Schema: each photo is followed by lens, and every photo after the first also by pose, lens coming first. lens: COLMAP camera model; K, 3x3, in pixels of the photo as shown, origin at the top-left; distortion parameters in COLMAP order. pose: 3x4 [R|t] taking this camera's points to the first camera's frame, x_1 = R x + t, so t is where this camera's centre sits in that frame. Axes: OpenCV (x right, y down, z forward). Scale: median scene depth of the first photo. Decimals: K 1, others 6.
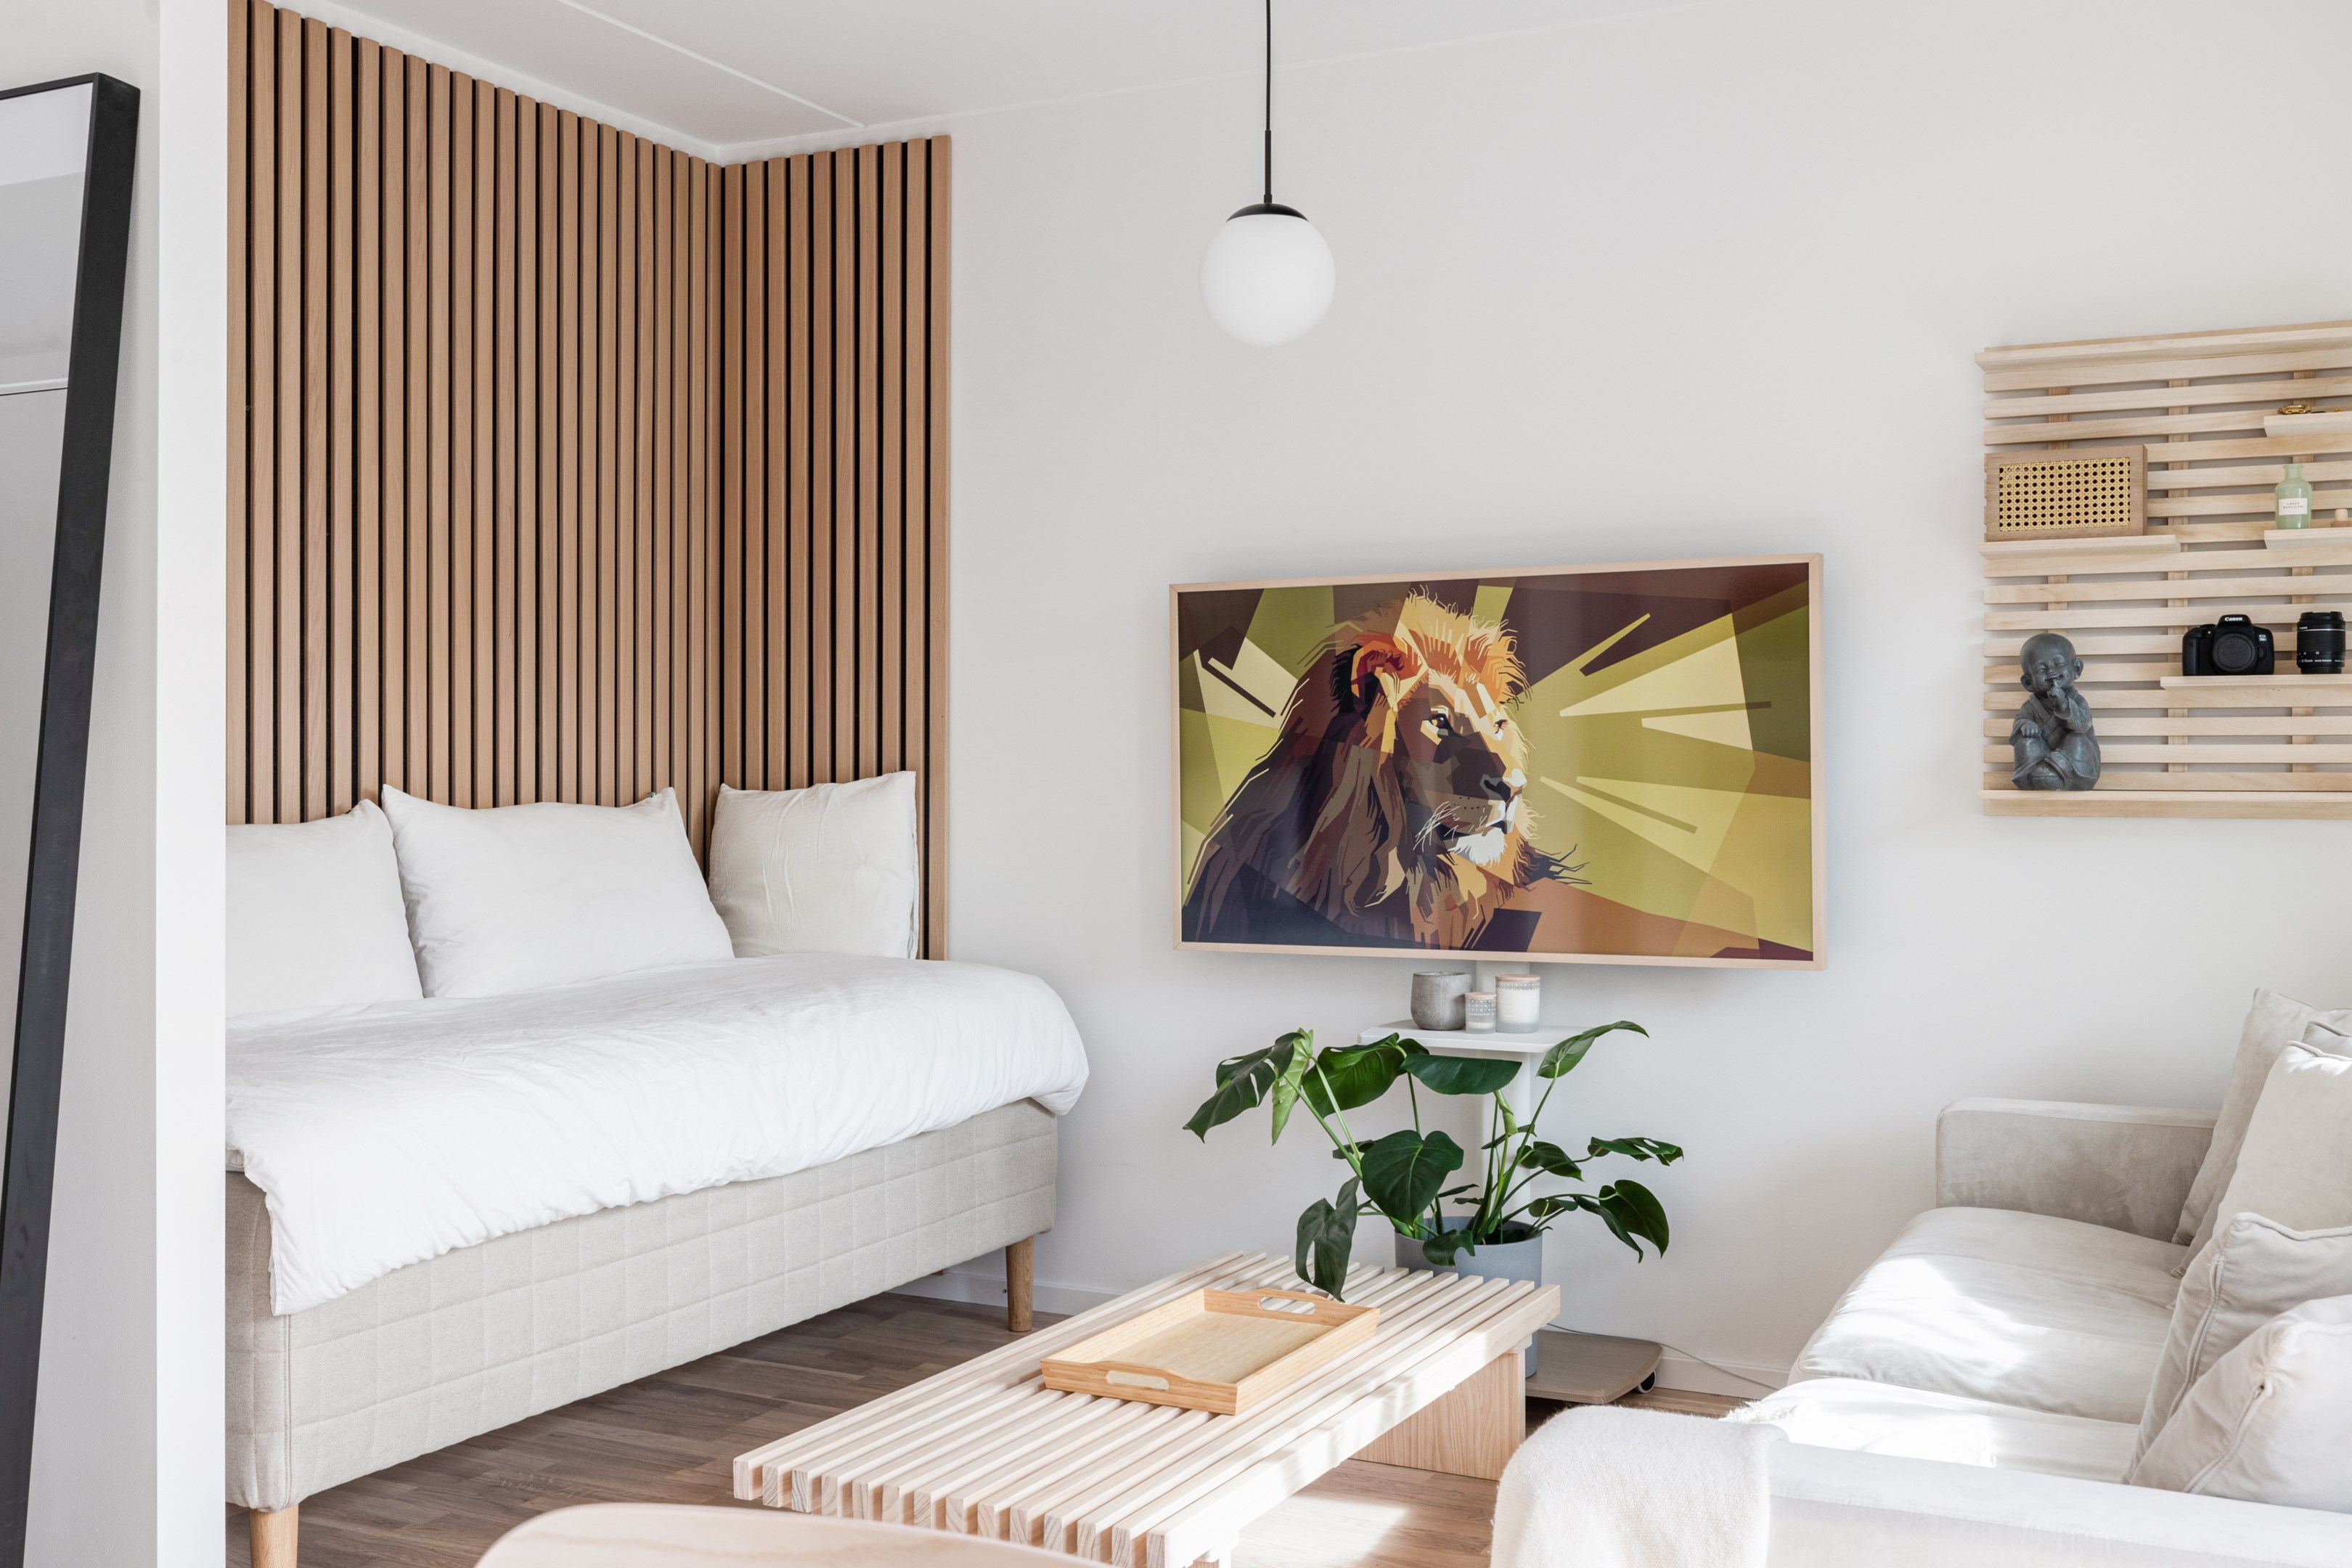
lens RADIAL K [[2356.2, 0, 1172.2], [0, 2356.2, 751.7], [0, 0, 1]] dist [-0.002103, -0.005210]
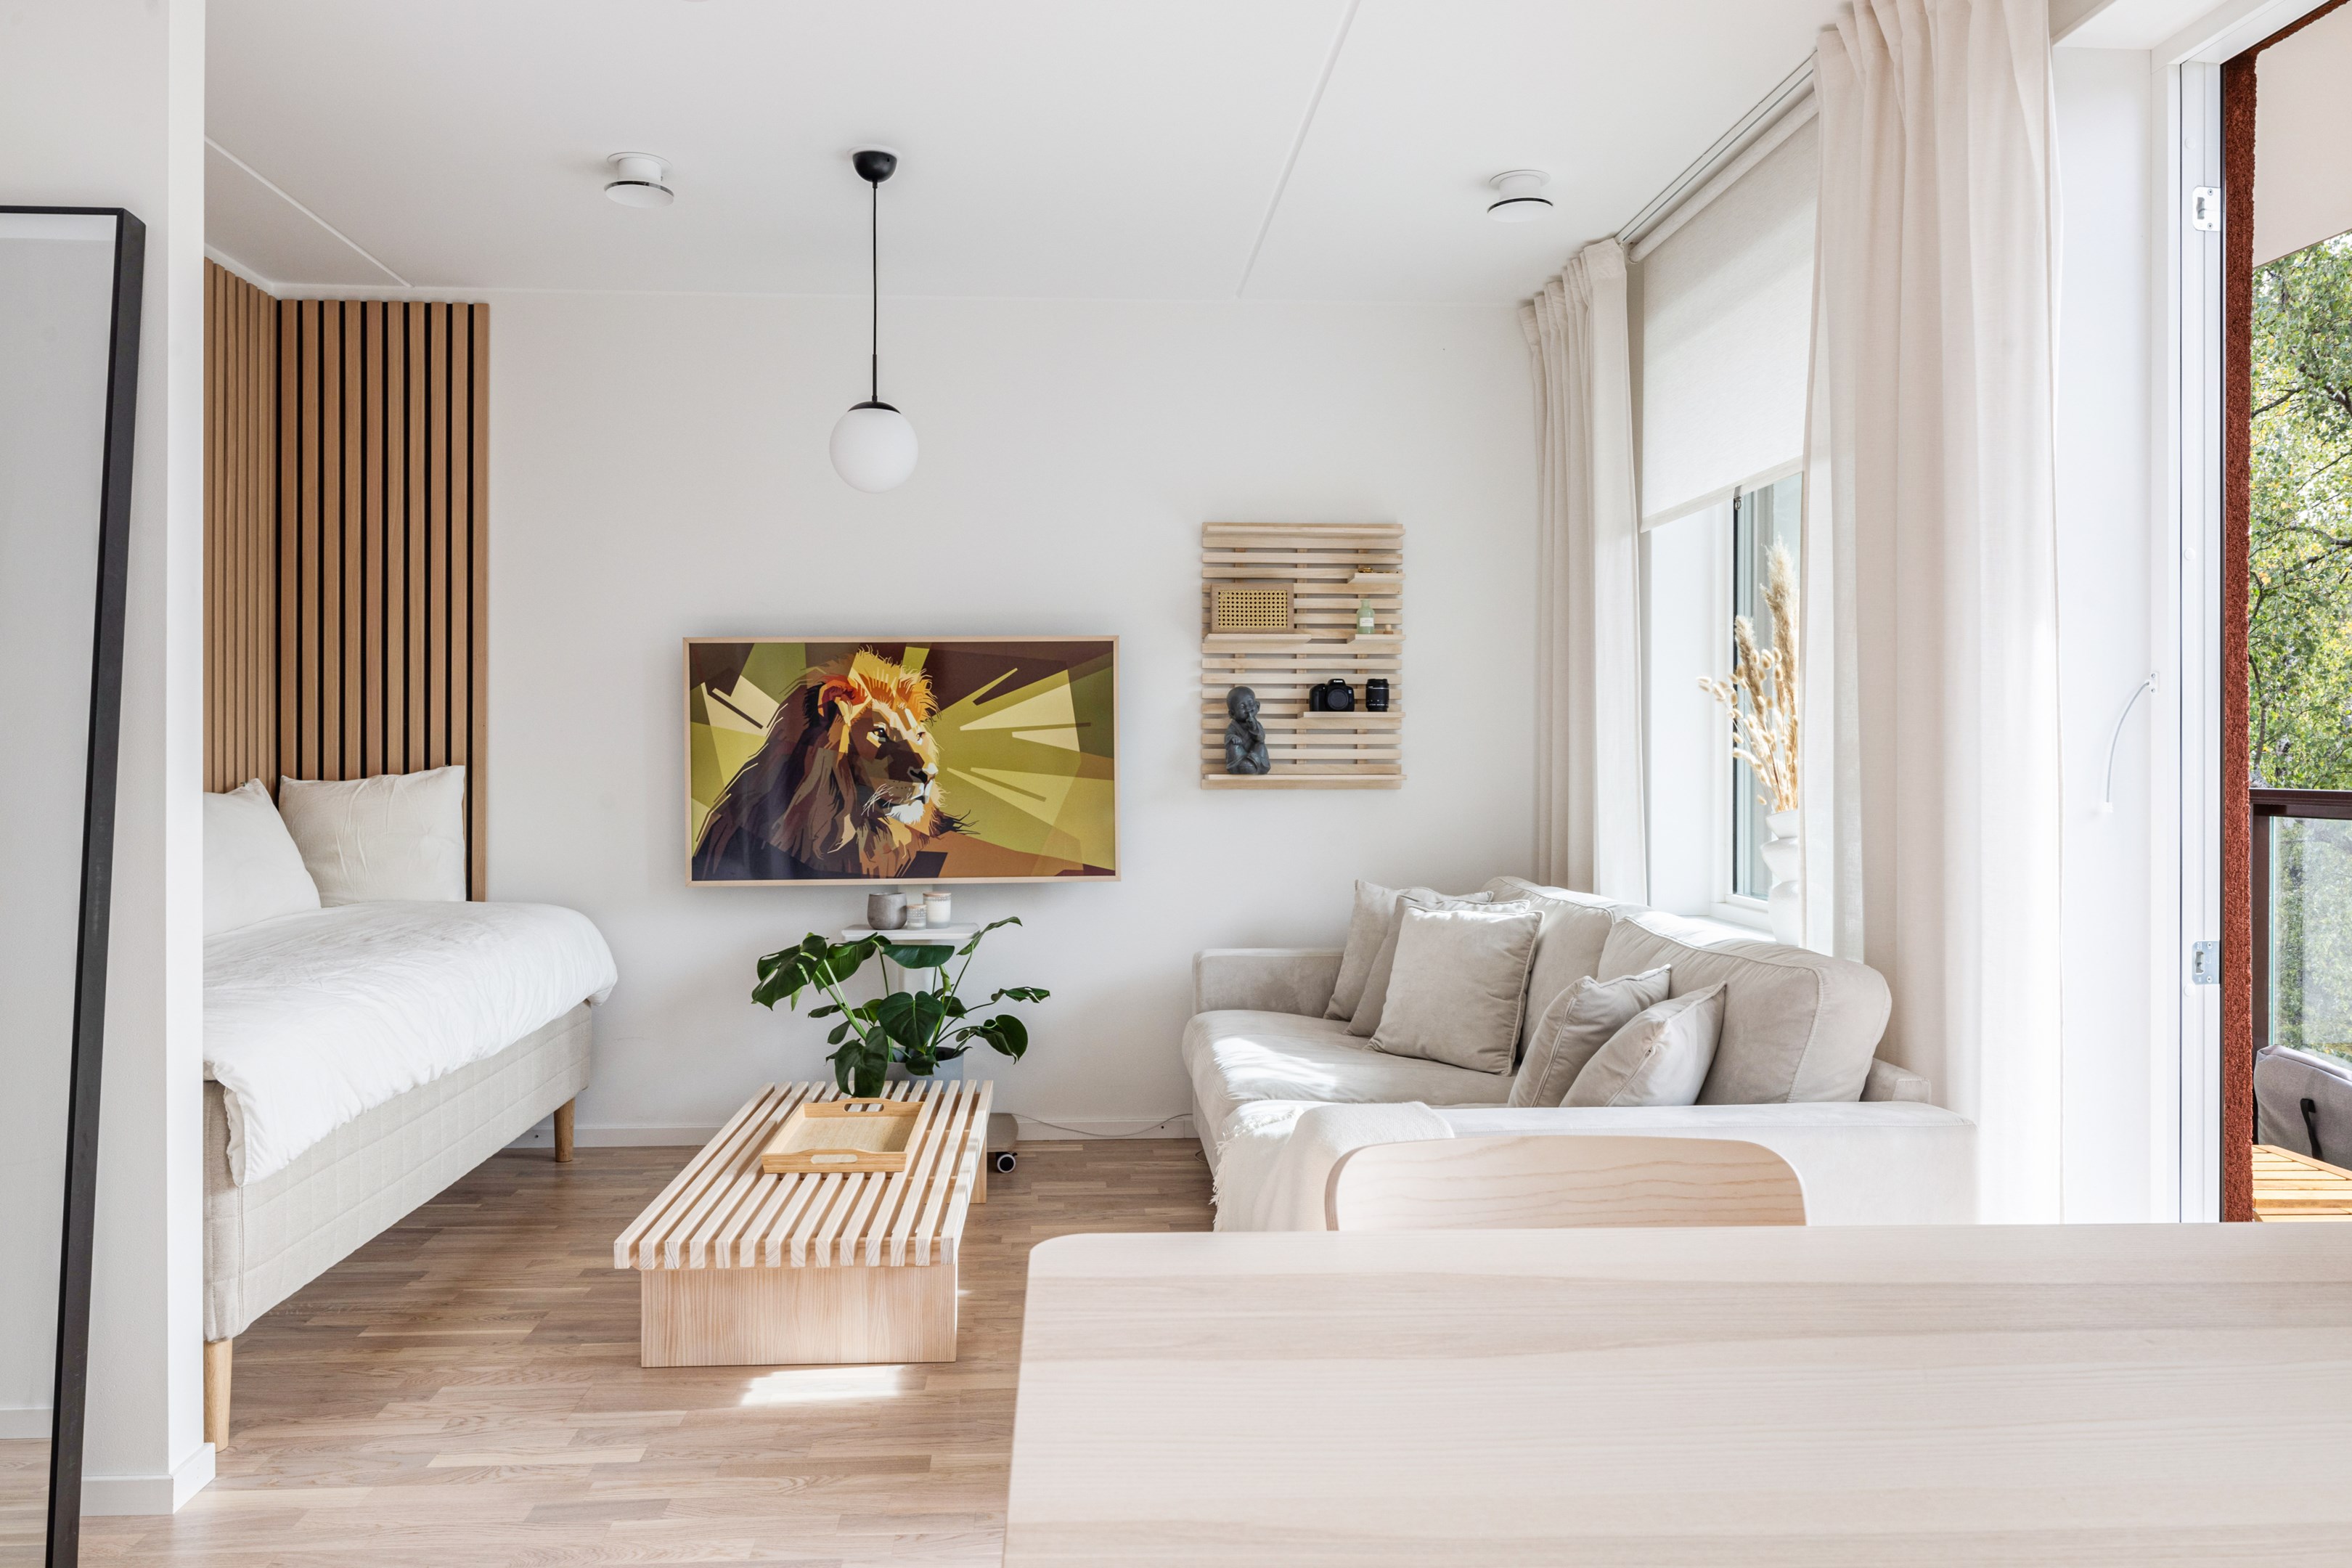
lens RADIAL K [[1598.8, 0, 1173.7], [0, 1598.8, 754.9], [0, 0, 1]] dist [-0.001885, 0.000907]
pose [[0.858258, 0.001115, 0.513218, -0.270588], [-0.002179, 0.999997, 0.001471, -0.000090], [-0.513214, -0.002381, 0.858257, -0.010126]]
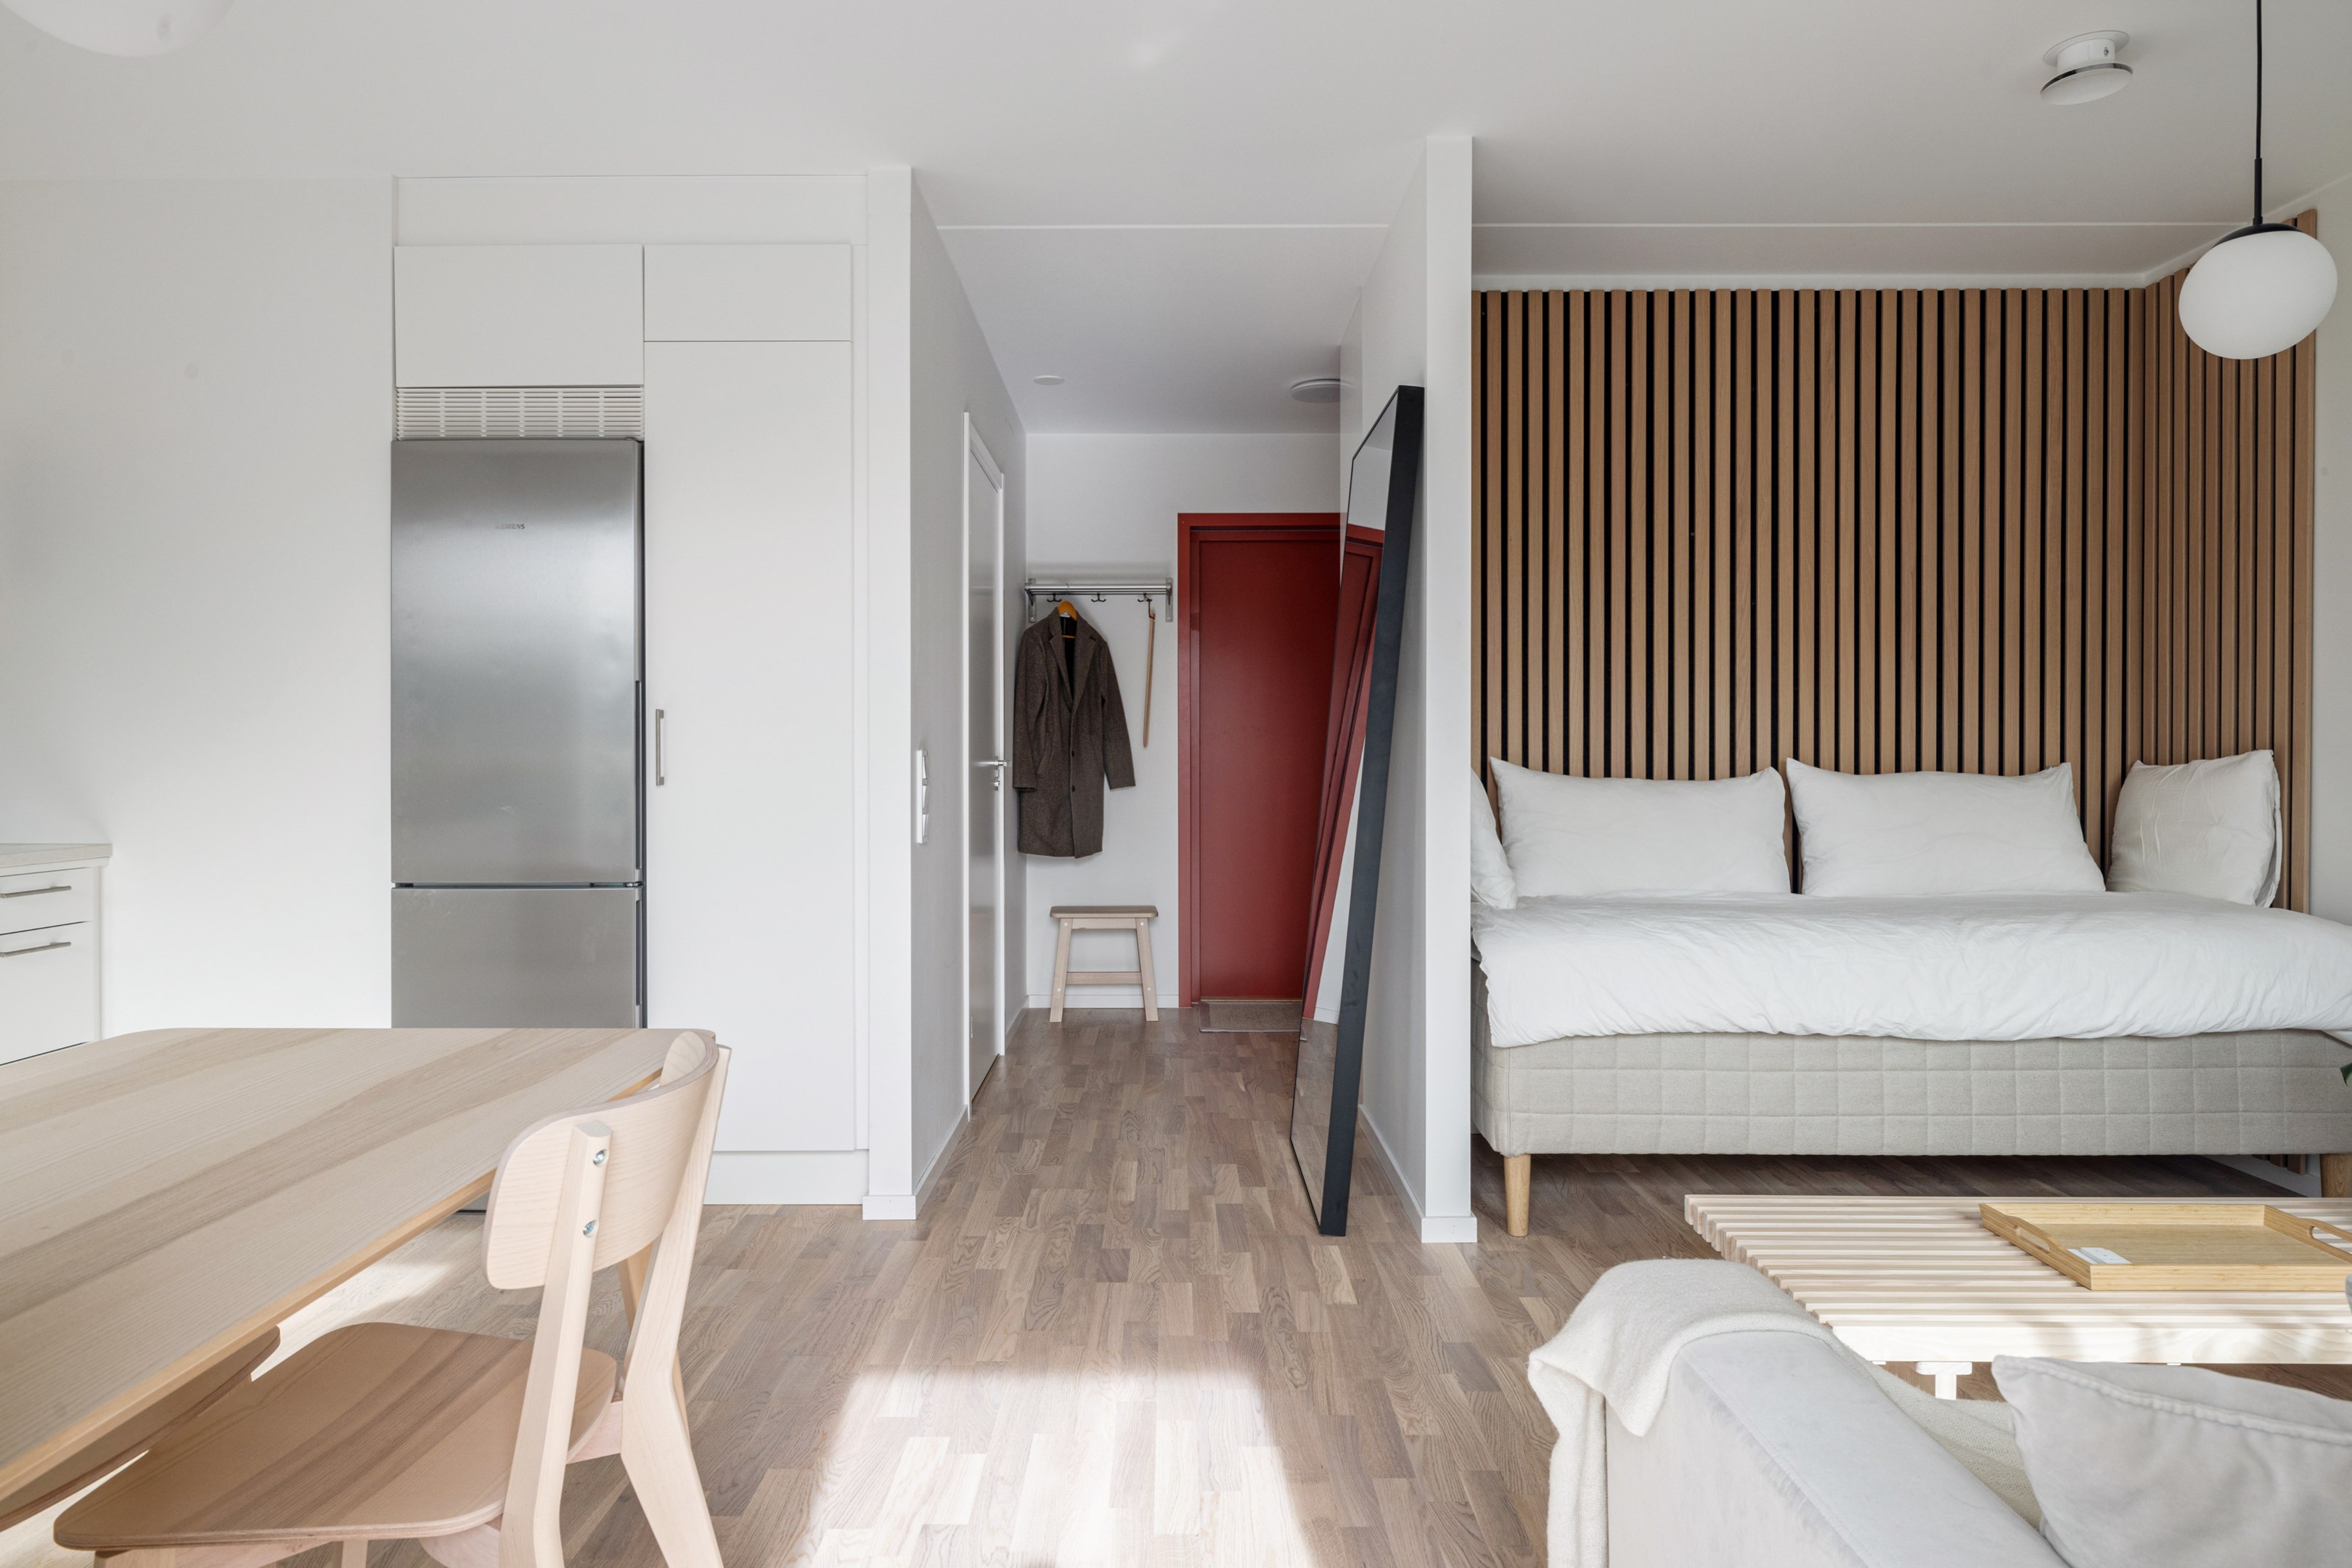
lens RADIAL K [[1394.7, 0, 1161.9], [0, 1394.7, 764.0], [0, 0, 1]] dist [-0.001903, -0.000507]
pose [[0.448393, 0.004858, -0.893823, 0.318016], [0.003666, 0.999967, 0.007274, 0.009683], [0.893829, -0.006539, 0.448361, 0.202427]]
